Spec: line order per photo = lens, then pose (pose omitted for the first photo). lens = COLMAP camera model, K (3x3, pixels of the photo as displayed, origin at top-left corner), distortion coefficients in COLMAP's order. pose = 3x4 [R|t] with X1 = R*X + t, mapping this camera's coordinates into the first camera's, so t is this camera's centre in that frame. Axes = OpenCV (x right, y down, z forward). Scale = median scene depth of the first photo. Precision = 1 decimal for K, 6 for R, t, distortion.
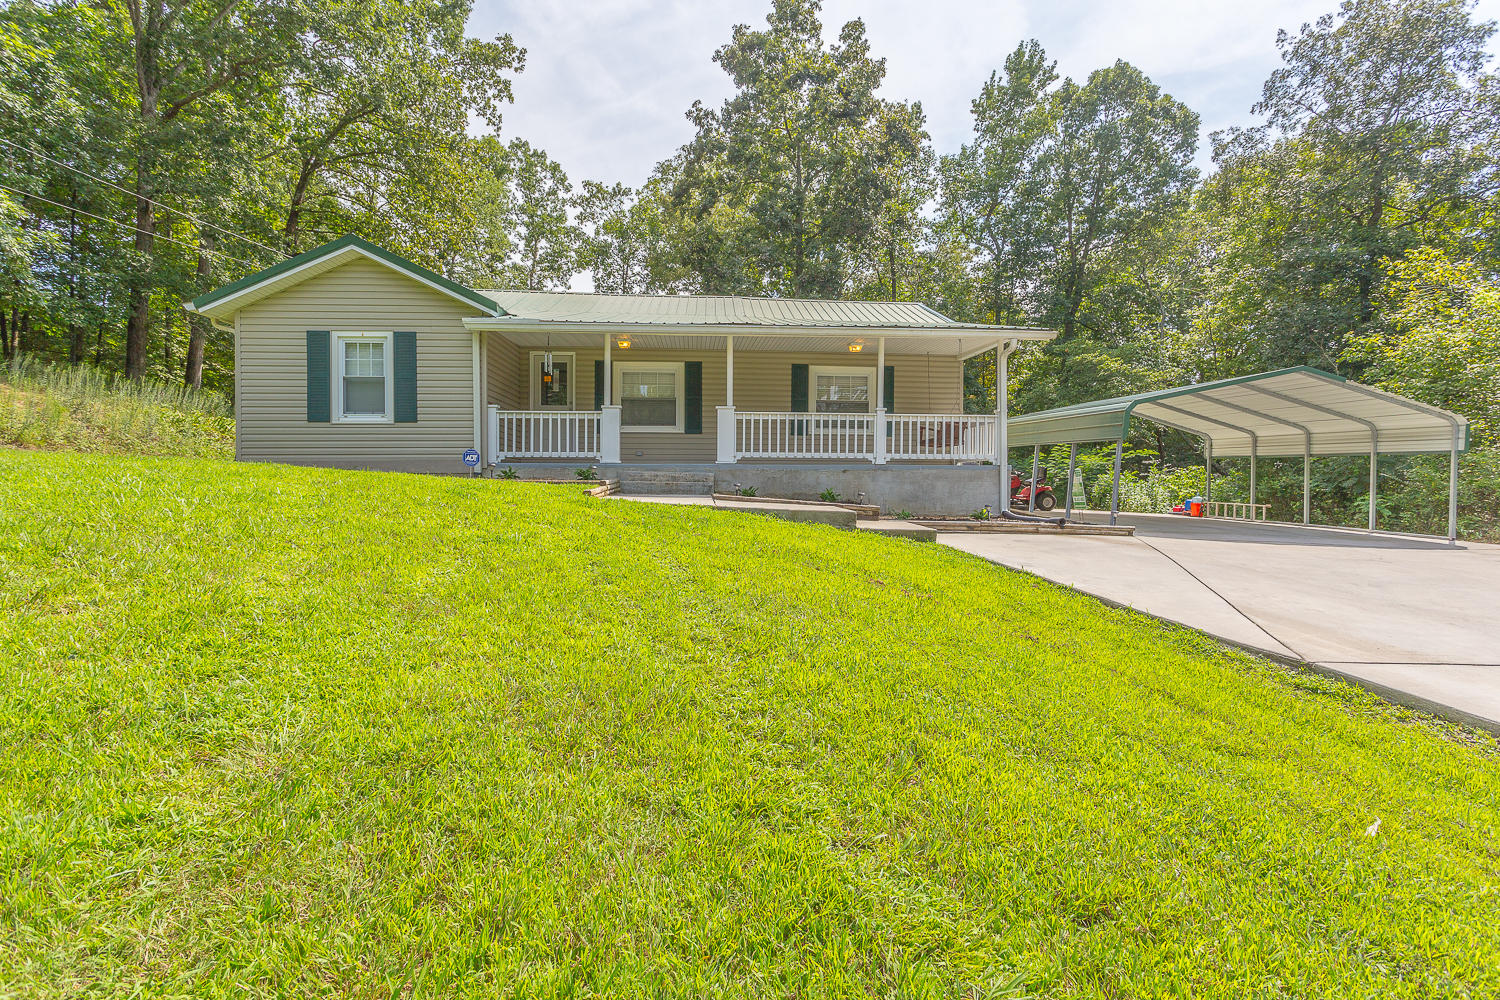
lens RADIAL K [[731.1, 0, 750.0], [0, 731.1, 500.0], [0, 0, 1]] dist [-0.002592, 0.000790]
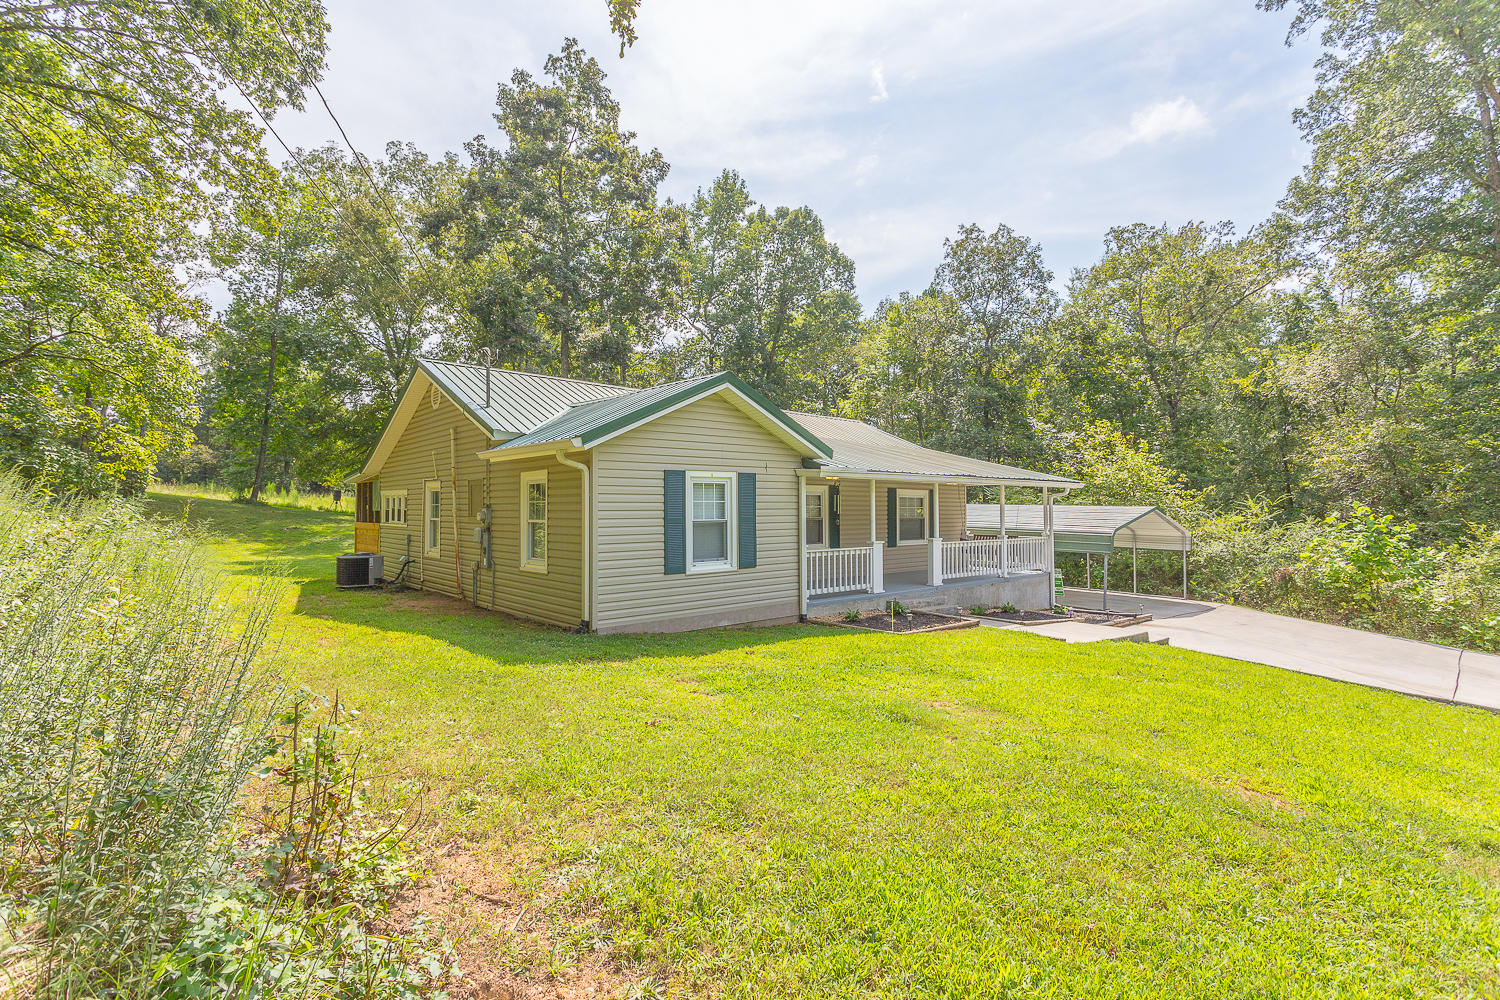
lens RADIAL K [[721.8, 0, 750.0], [0, 721.8, 500.0], [0, 0, 1]] dist [-0.001145, -0.000113]
pose [[0.775623, 0.002126, 0.631193, -1.053803], [0.016664, 0.999577, -0.023843, -0.171445], [-0.630977, 0.029012, 0.775259, 0.269691]]
